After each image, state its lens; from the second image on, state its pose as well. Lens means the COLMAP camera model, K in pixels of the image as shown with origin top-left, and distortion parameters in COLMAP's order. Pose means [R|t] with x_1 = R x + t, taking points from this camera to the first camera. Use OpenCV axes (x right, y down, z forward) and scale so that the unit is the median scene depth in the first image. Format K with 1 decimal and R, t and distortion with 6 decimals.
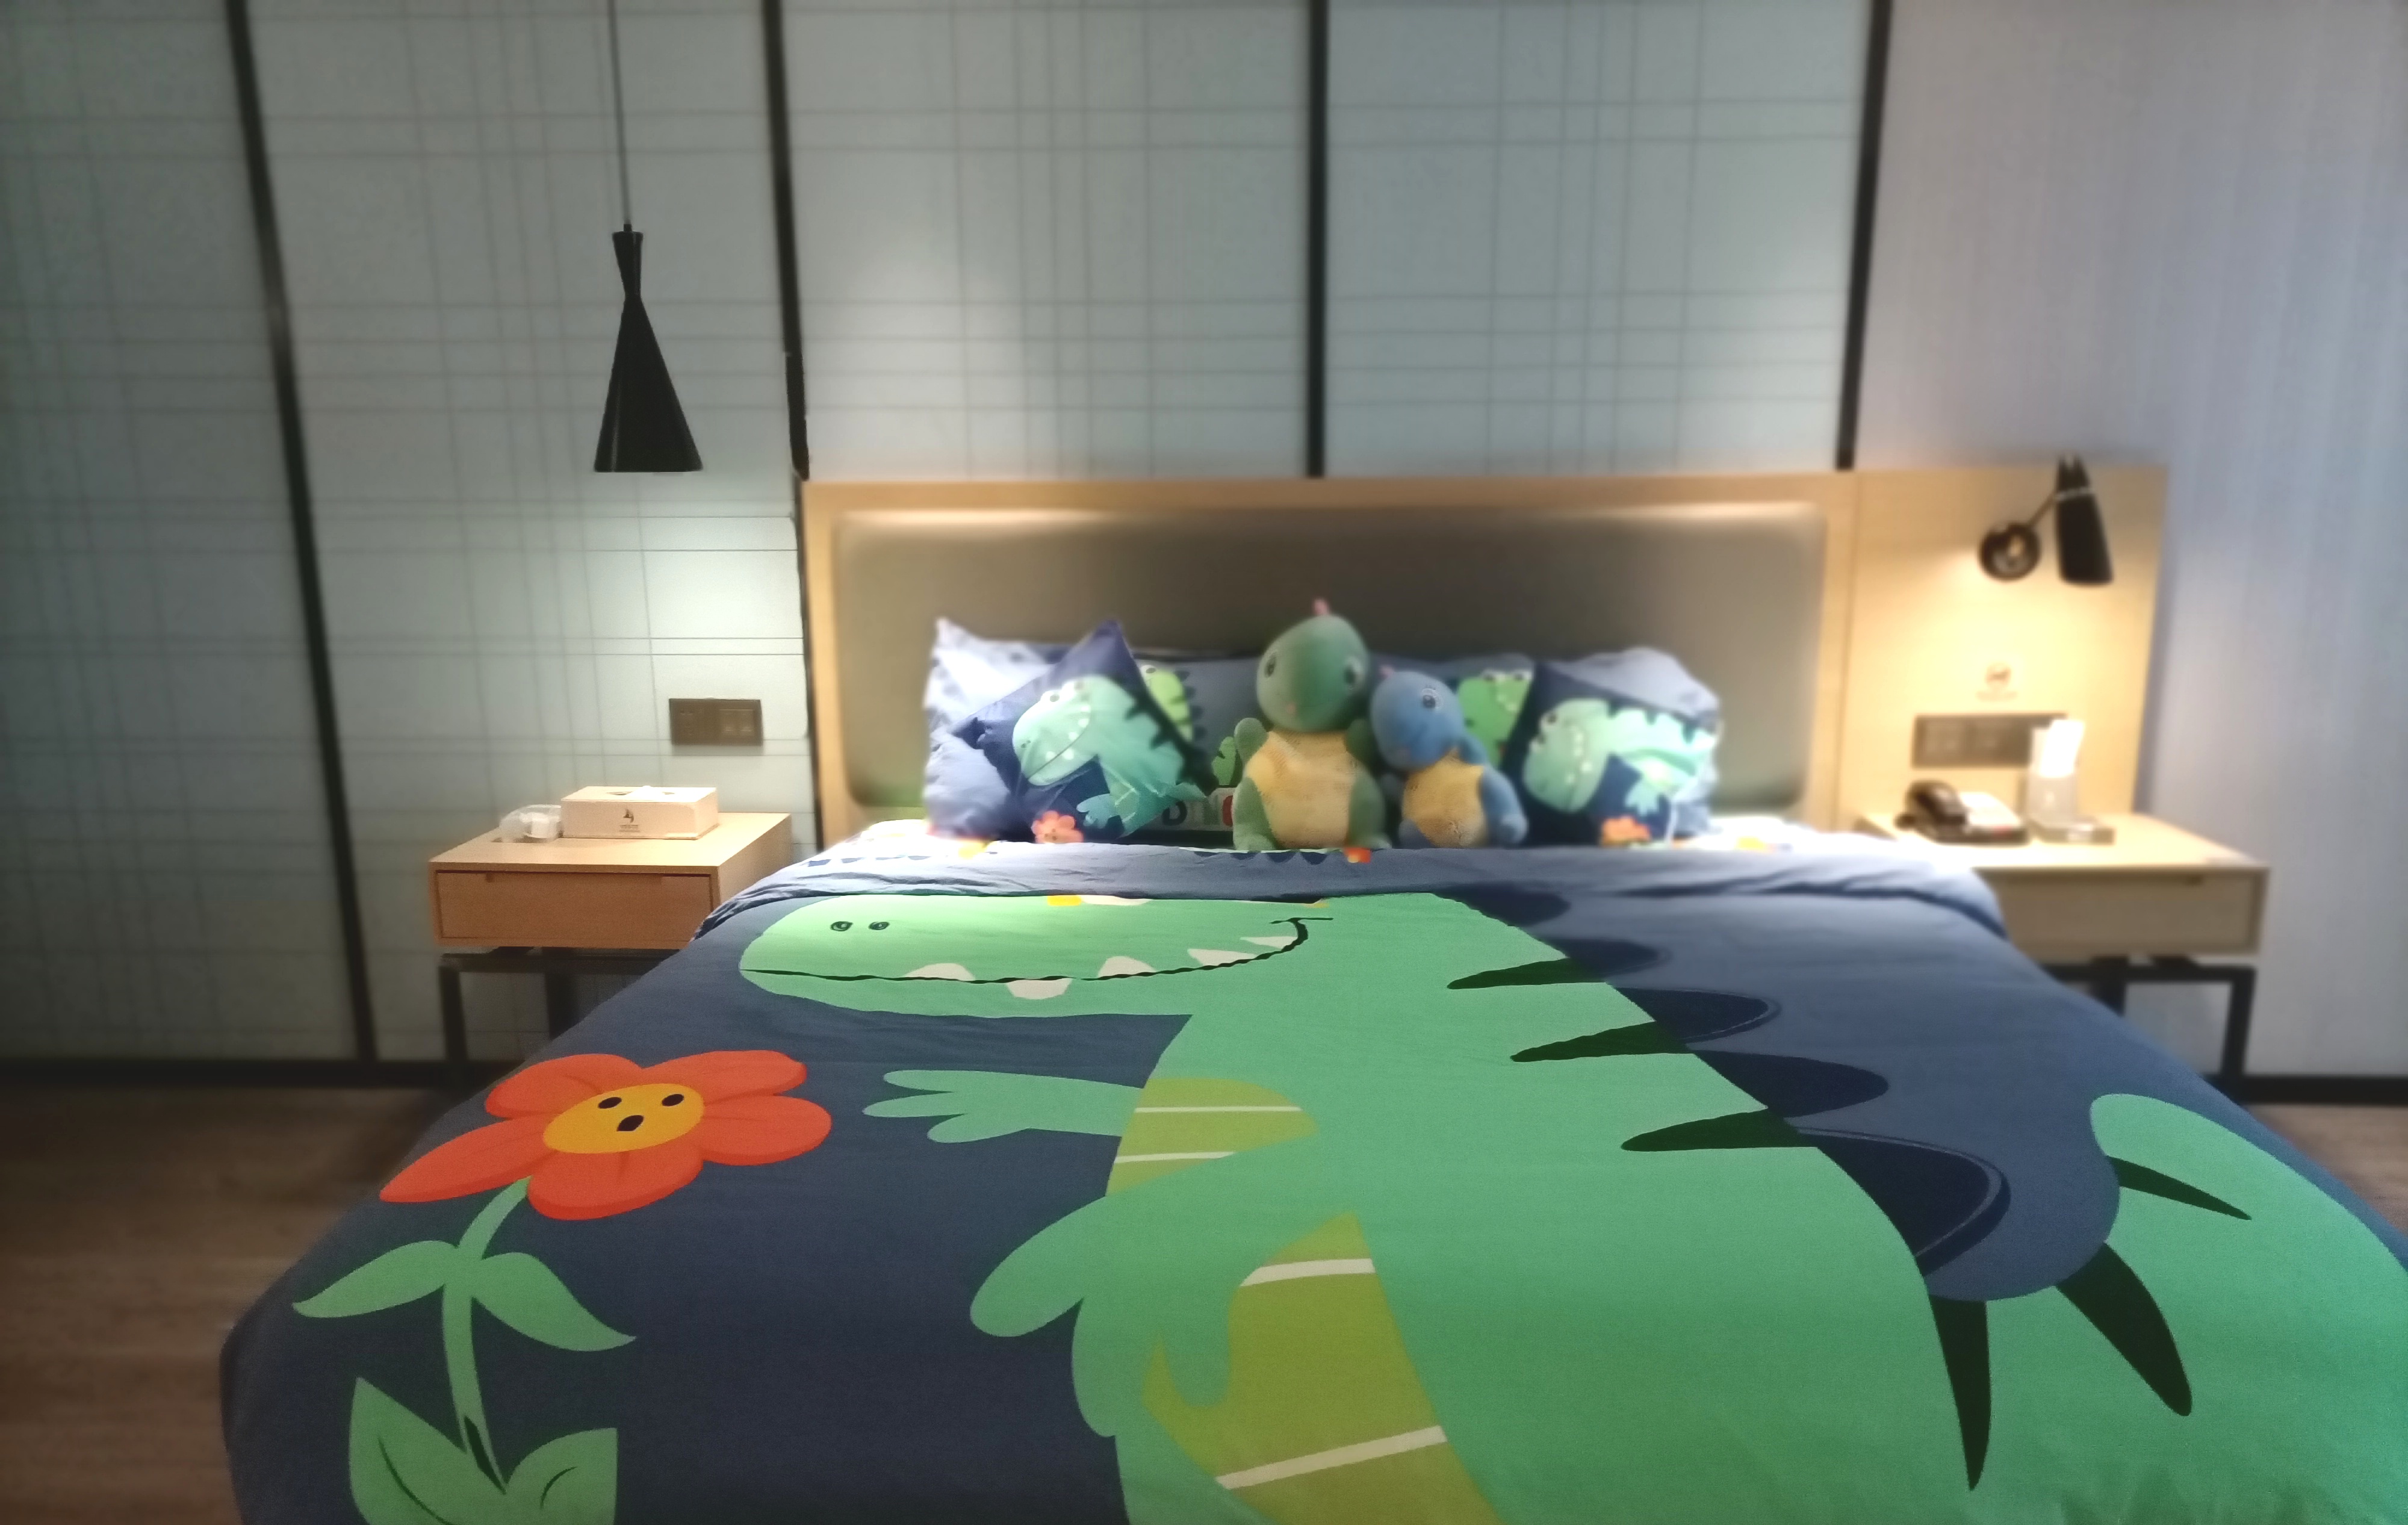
lens RADIAL K [[1777.0, 0, 1202.0], [0, 1777.0, 925.2], [0, 0, 1]] dist [0.031432, 0.000845]
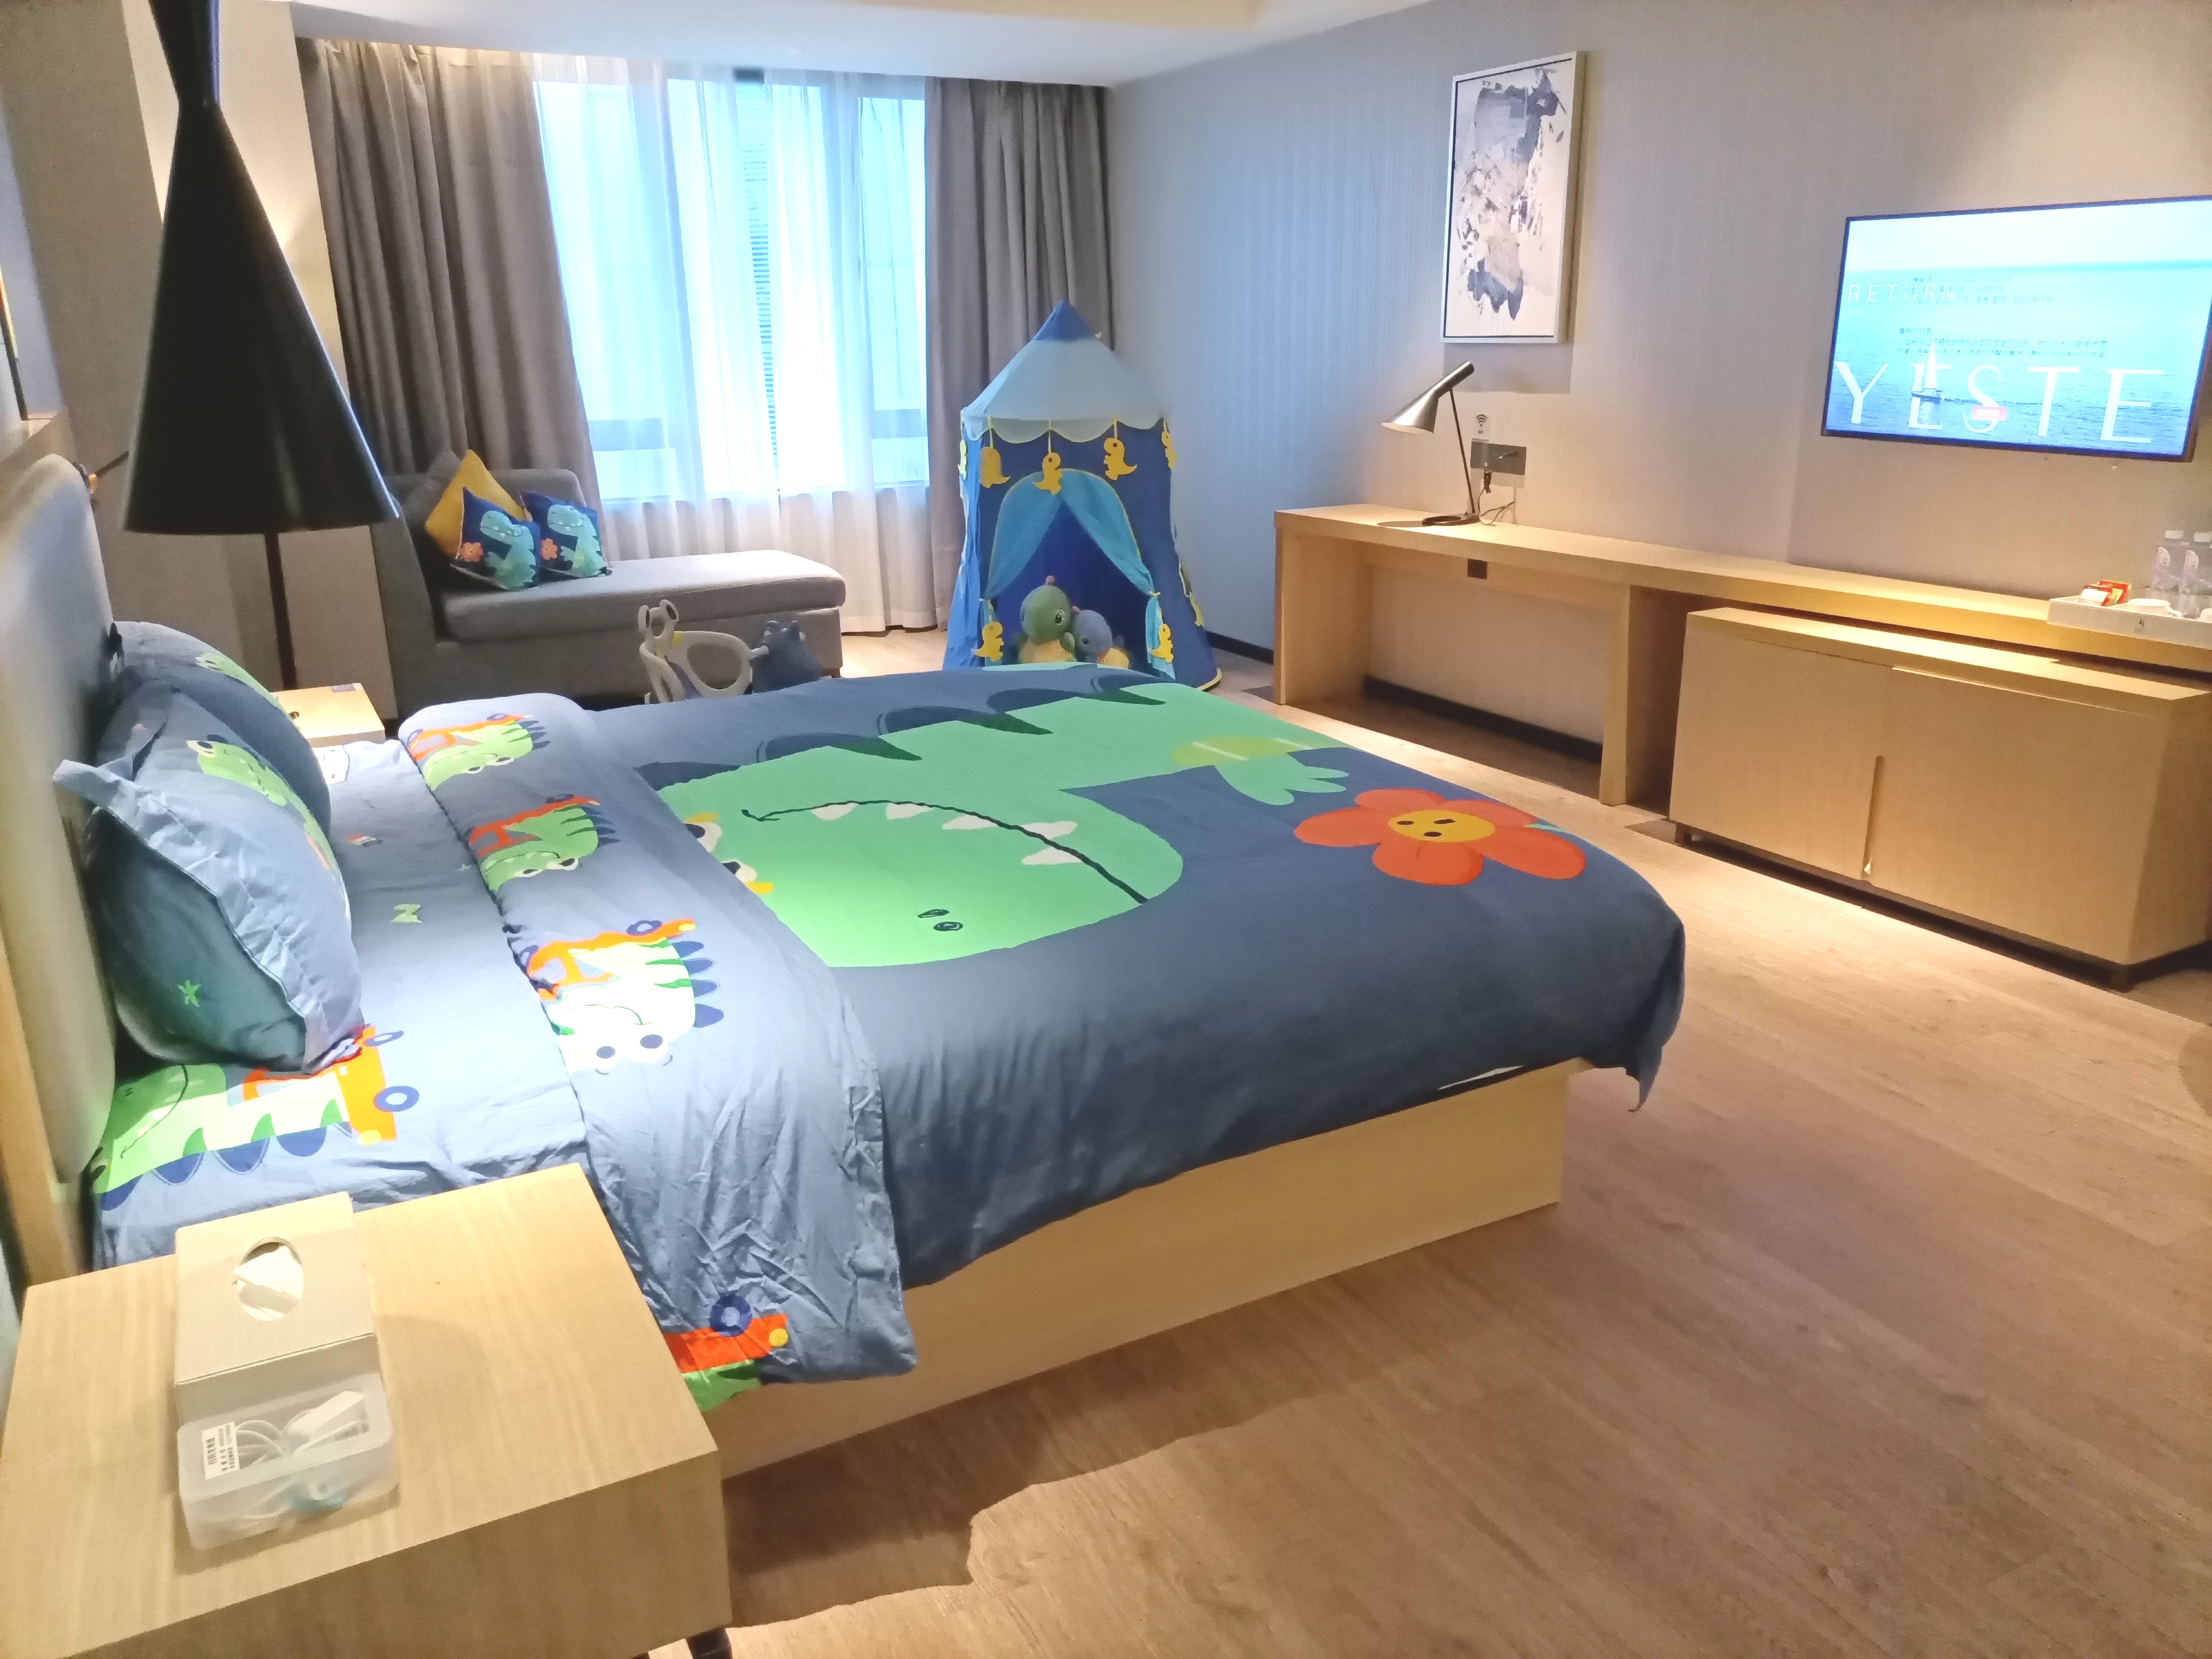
lens RADIAL K [[1639.9, 0, 1106.0], [0, 1639.9, 829.5], [0, 0, 1]] dist [0.063123, -0.075888]
pose [[-0.509558, -0.240150, 0.826243, -0.742619], [0.227496, 0.888487, 0.398542, -0.290278], [-0.829817, 0.391048, -0.398103, 0.984862]]
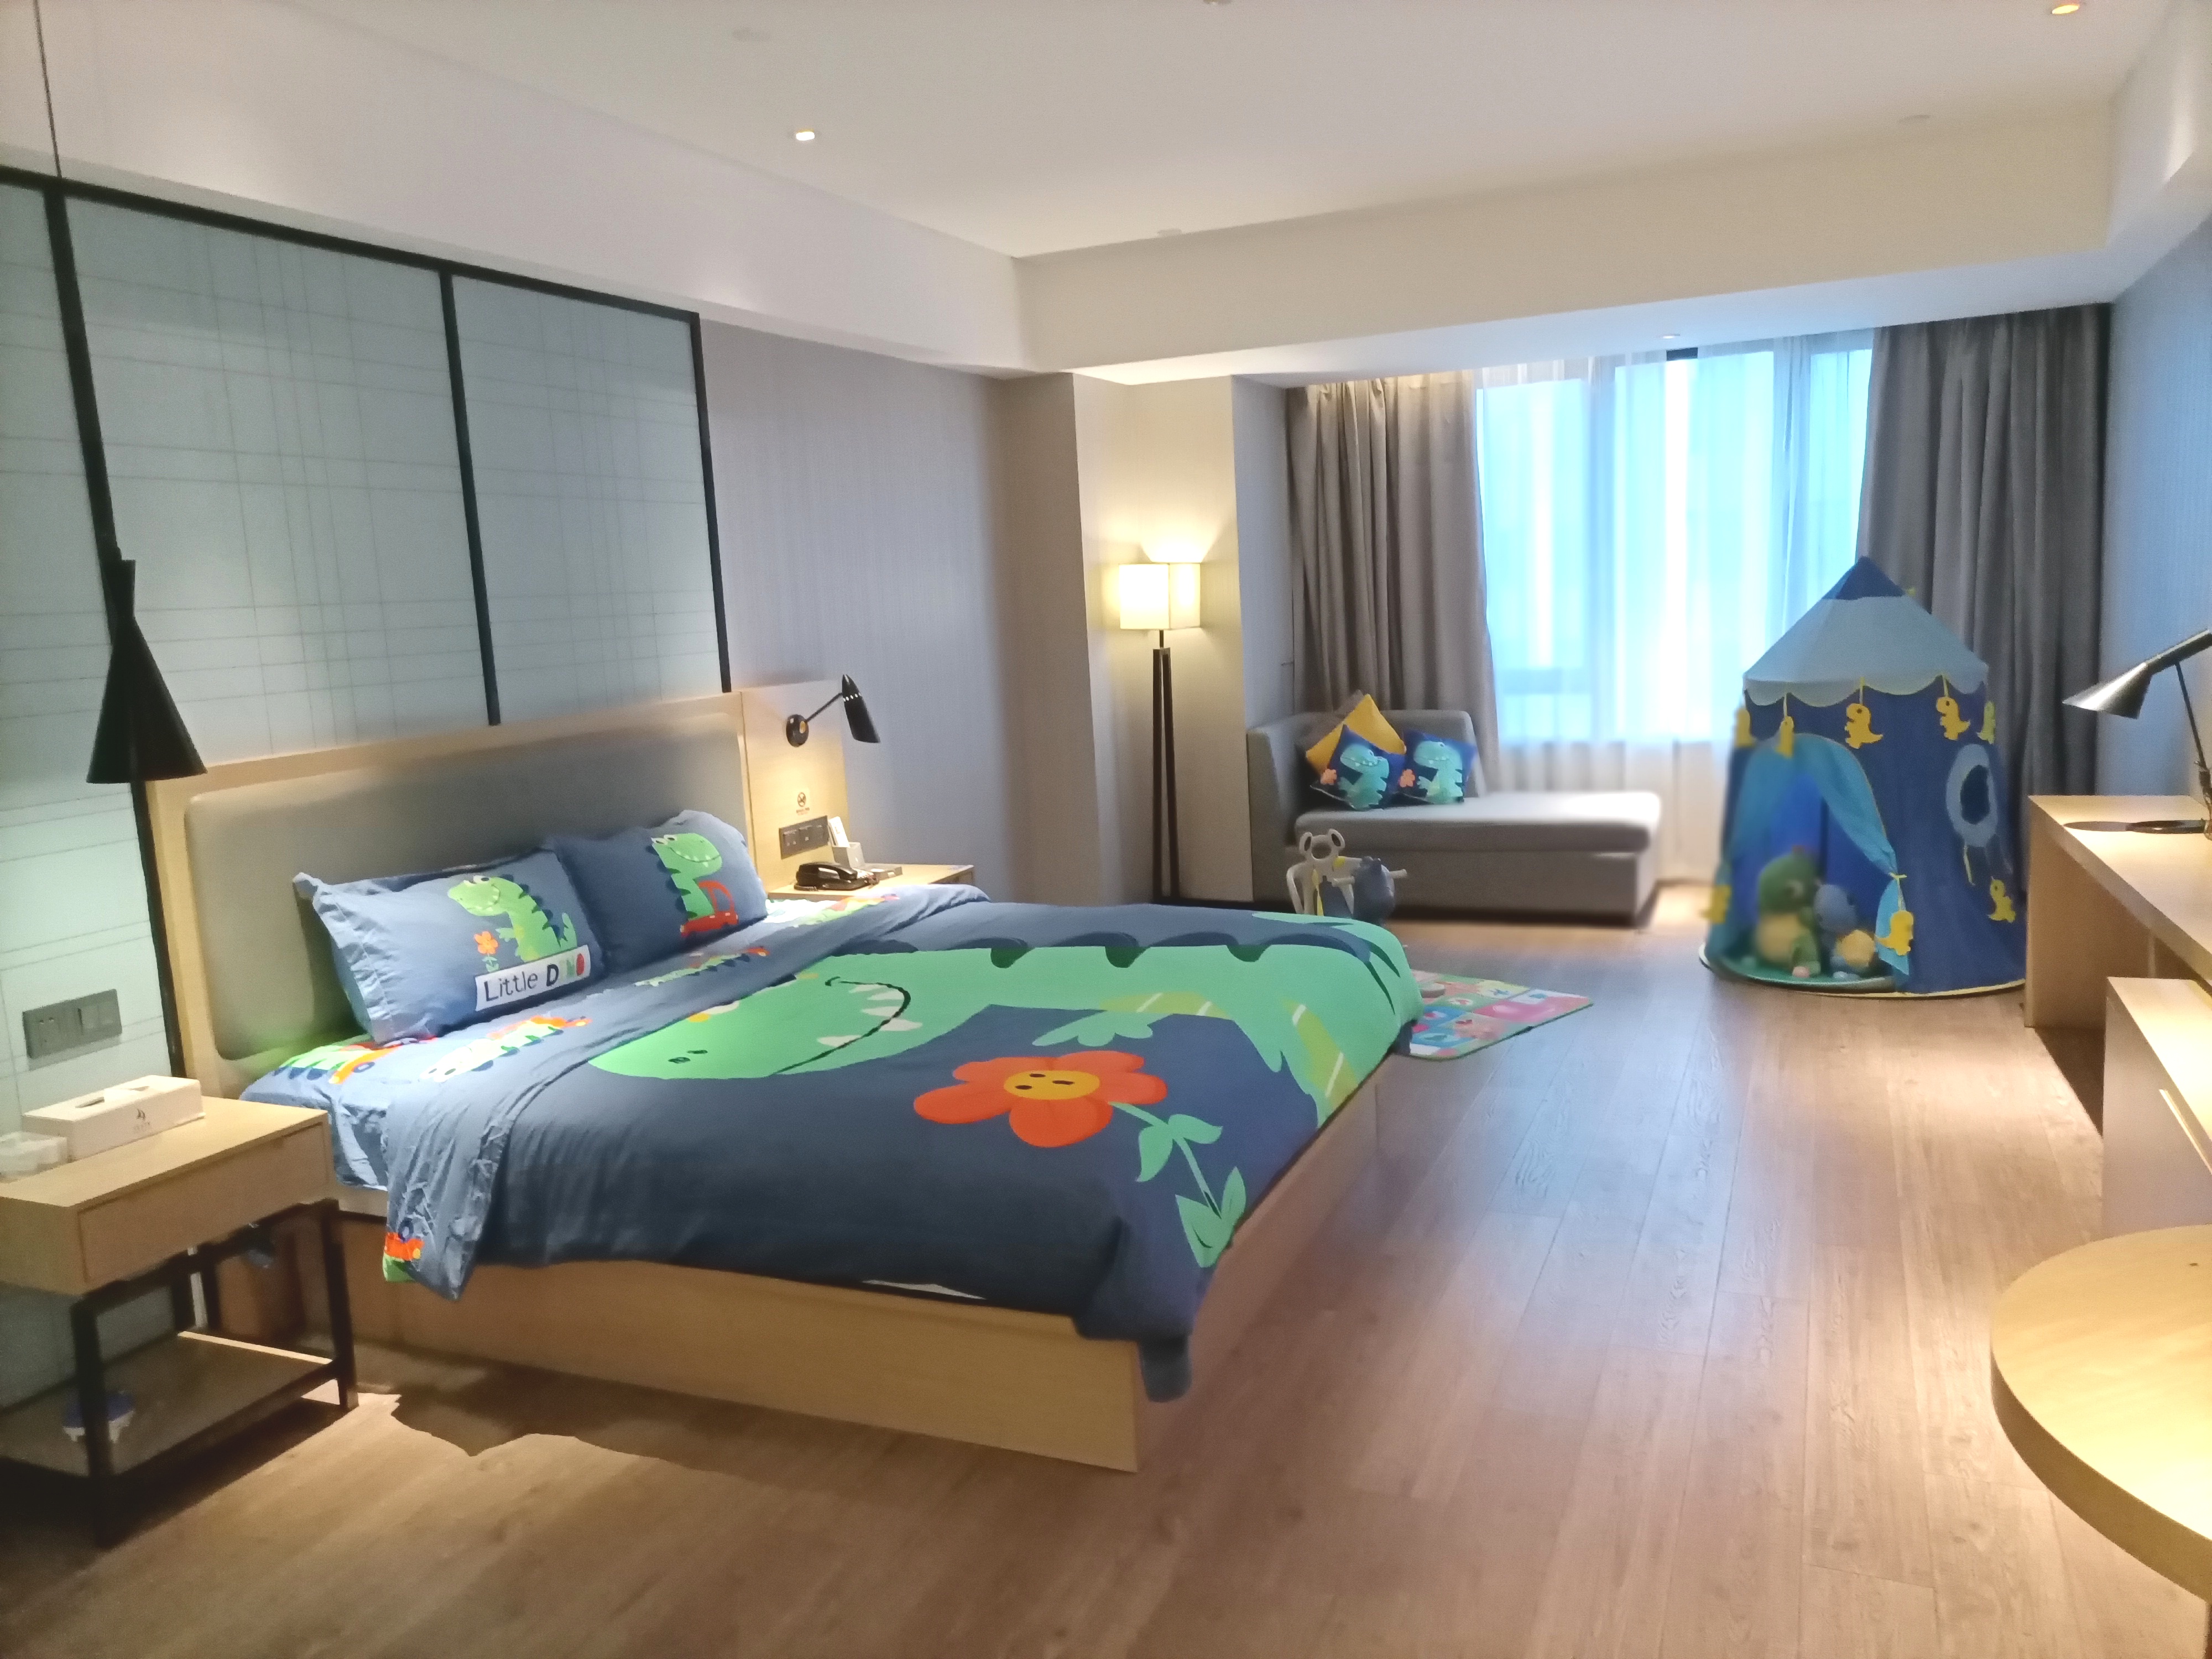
lens RADIAL K [[1639.9, 0, 1106.0], [0, 1639.9, 829.5], [0, 0, 1]] dist [0.063123, -0.075888]
pose [[0.352338, -0.149646, 0.923831, -0.980277], [0.275744, 0.959913, 0.050325, -0.114277], [-0.894328, 0.237010, 0.379478, 0.133434]]
